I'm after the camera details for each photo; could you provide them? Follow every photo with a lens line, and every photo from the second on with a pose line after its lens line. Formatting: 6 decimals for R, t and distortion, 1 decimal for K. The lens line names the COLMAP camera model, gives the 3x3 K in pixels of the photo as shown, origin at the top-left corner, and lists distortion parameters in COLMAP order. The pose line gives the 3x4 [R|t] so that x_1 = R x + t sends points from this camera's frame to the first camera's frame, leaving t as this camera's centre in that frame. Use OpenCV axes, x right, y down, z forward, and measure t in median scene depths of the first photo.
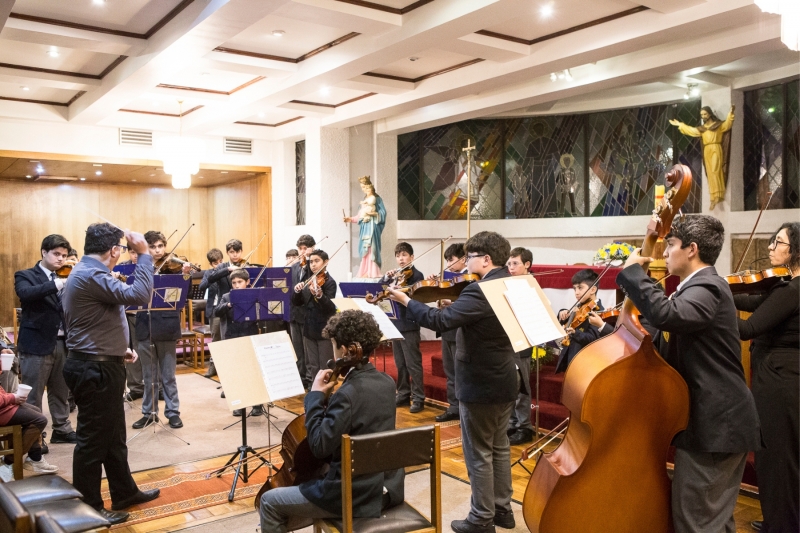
lens RADIAL K [[631.6, 0, 400.0], [0, 631.6, 266.5], [0, 0, 1]] dist [-0.120716, 0.099335]
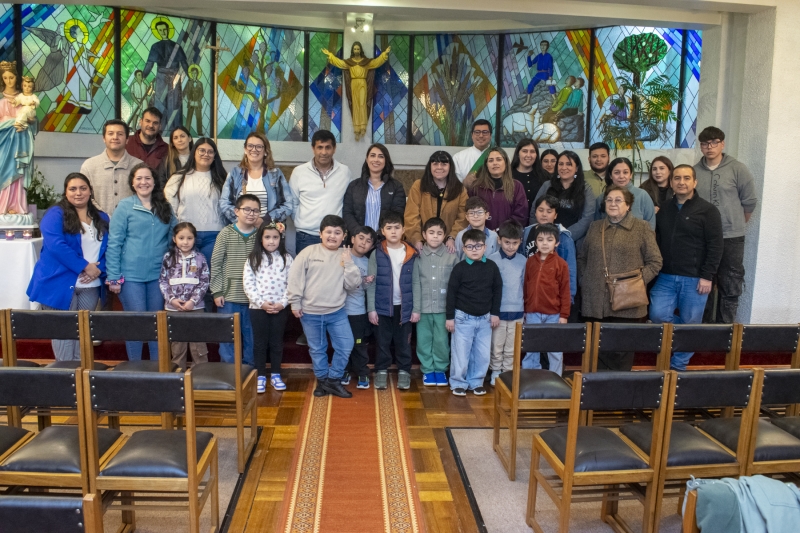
lens RADIAL K [[631.6, 0, 400.0], [0, 631.6, 266.5], [0, 0, 1]] dist [-0.120716, 0.099335]
pose [[0.576759, -0.099099, 0.810881, -0.311667], [-0.009482, 0.991736, 0.127945, -0.013049], [-0.816859, -0.081482, 0.571053, 0.254080]]
